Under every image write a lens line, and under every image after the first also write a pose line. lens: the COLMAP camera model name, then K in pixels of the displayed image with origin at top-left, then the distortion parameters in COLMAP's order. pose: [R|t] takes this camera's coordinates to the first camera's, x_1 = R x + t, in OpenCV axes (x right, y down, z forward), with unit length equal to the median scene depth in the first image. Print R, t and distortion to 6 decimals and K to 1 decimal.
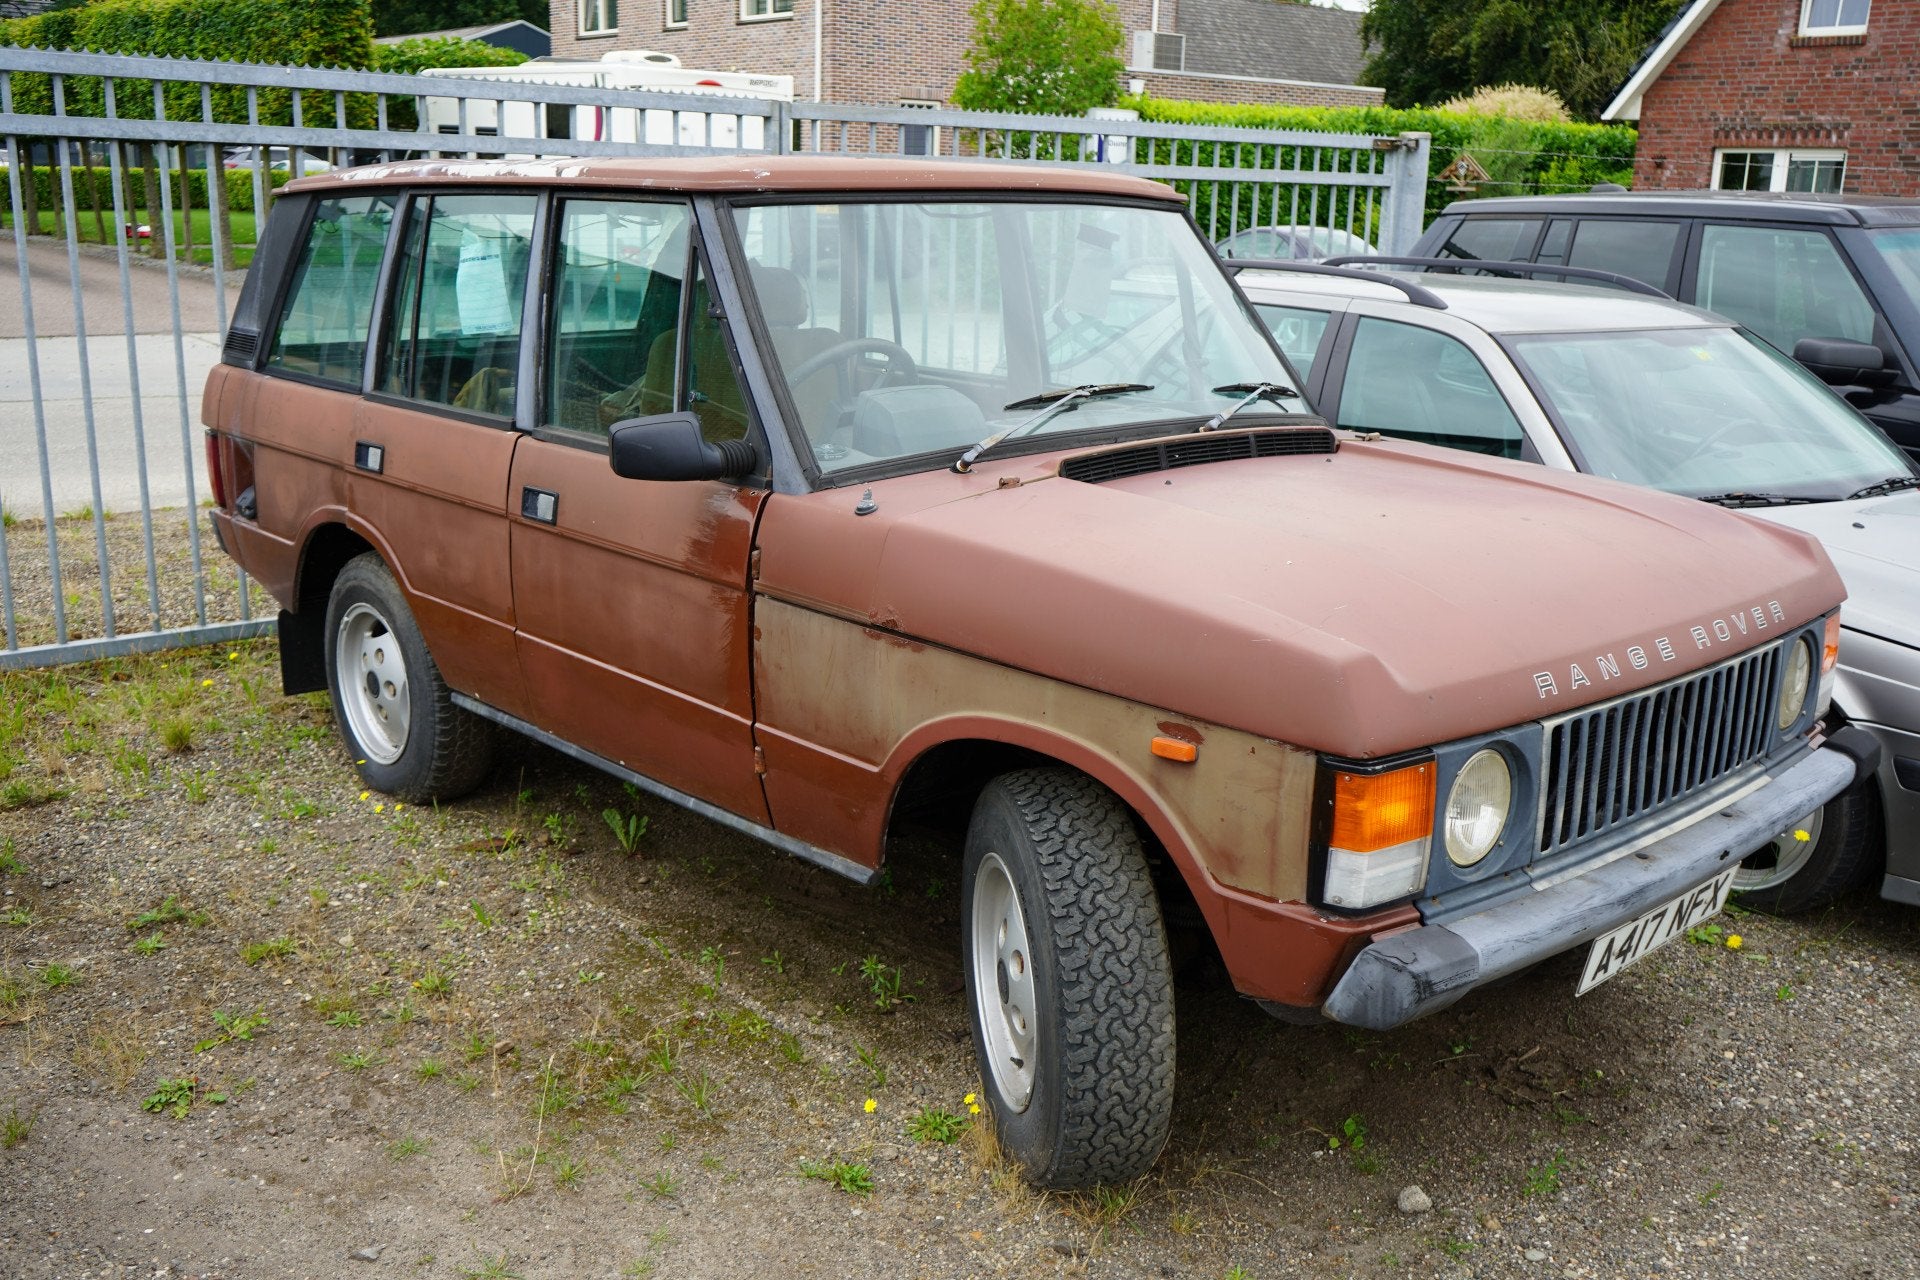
lens RADIAL K [[1790.0, 0, 960.0], [0, 1790.0, 640.0], [0, 0, 1]] dist [0.063851, 0.004050]
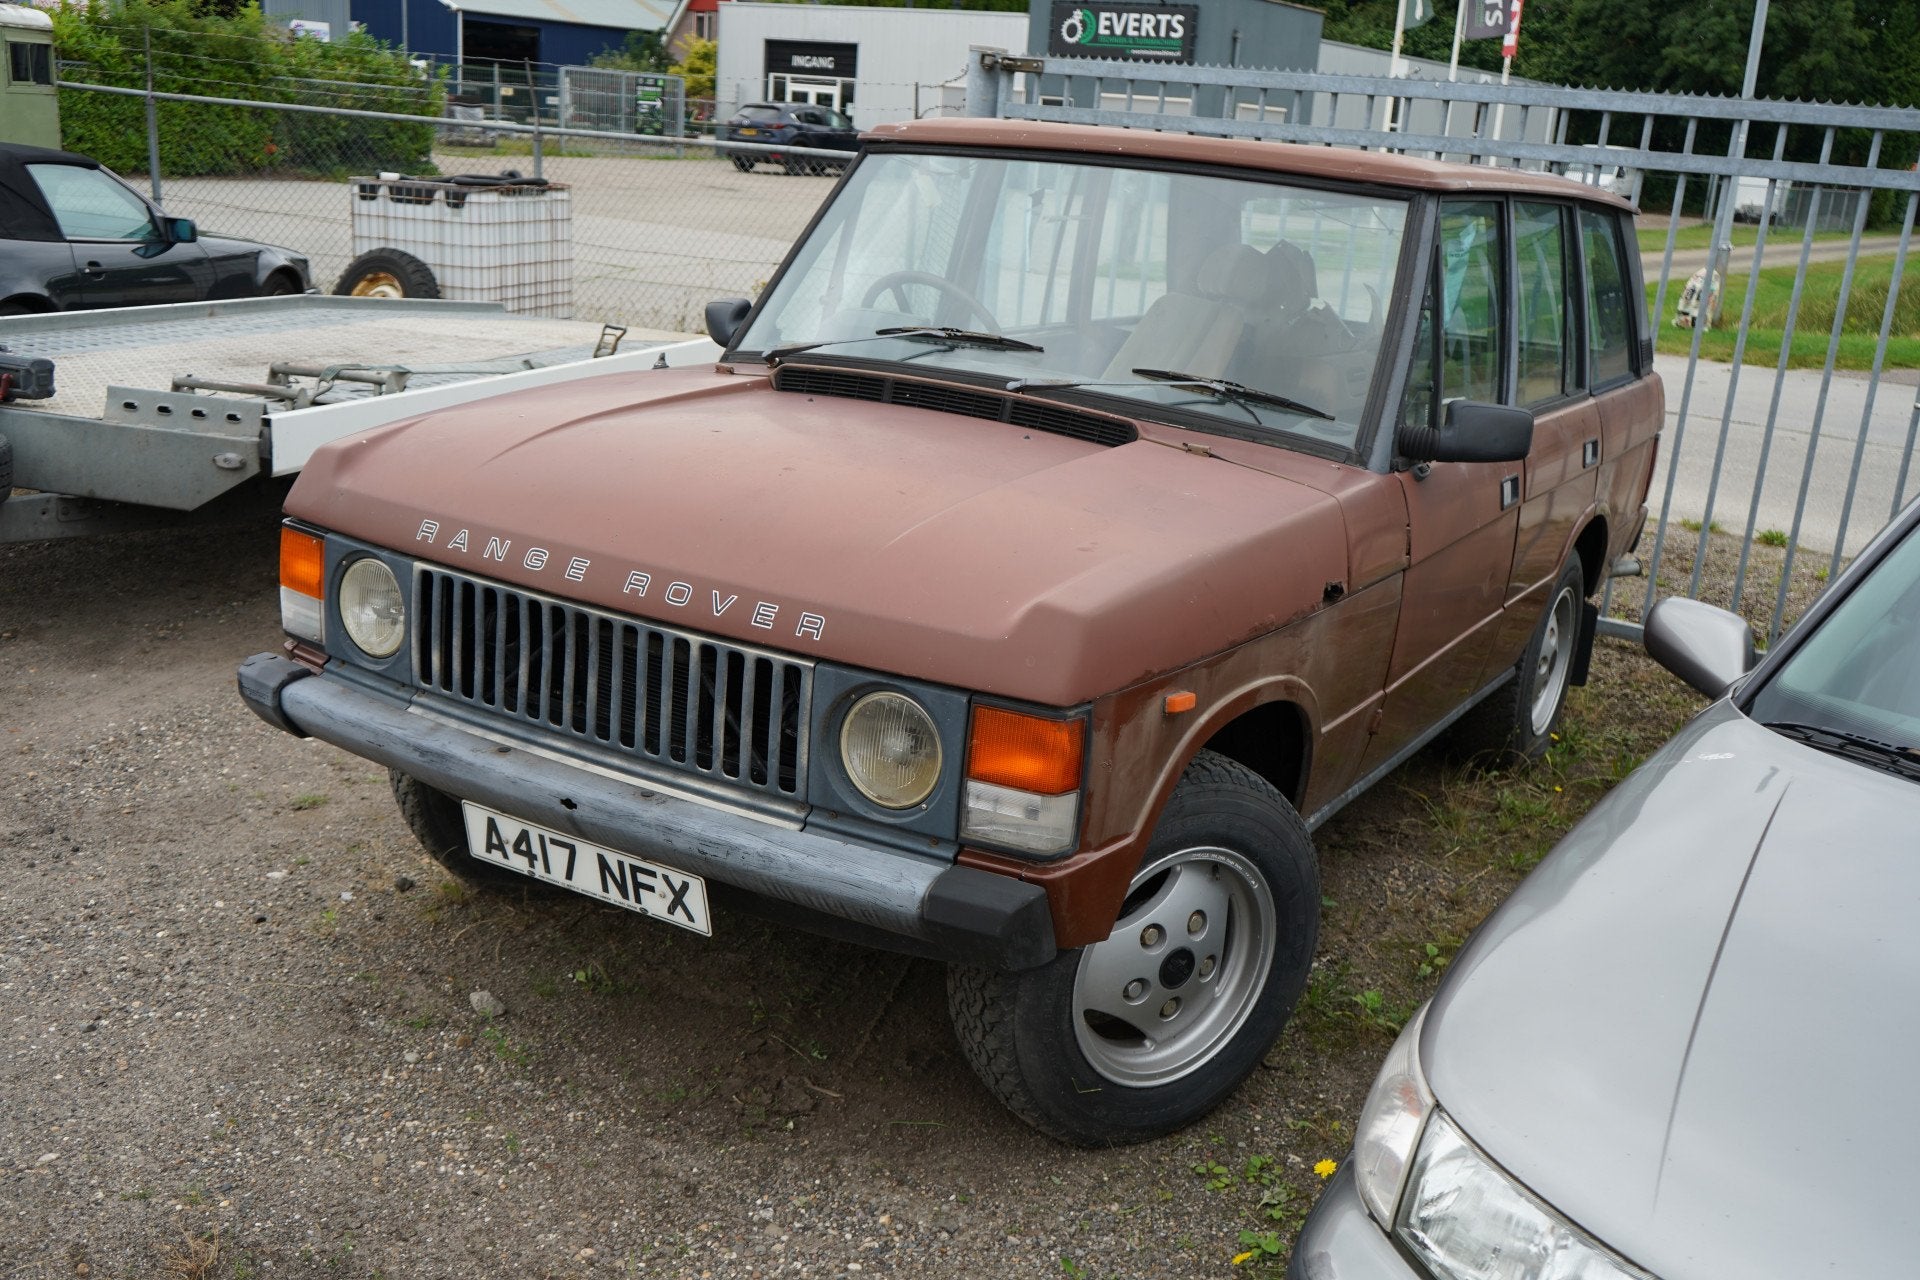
lens RADIAL K [[1761.0, 0, 960.0], [0, 1761.0, 640.0], [0, 0, 1]] dist [-0.000312, 0.009788]
pose [[0.277792, 0.265337, -0.923270, 0.812409], [-0.308060, 0.934945, 0.176003, -0.113530], [0.909907, 0.235531, 0.341459, 0.540761]]
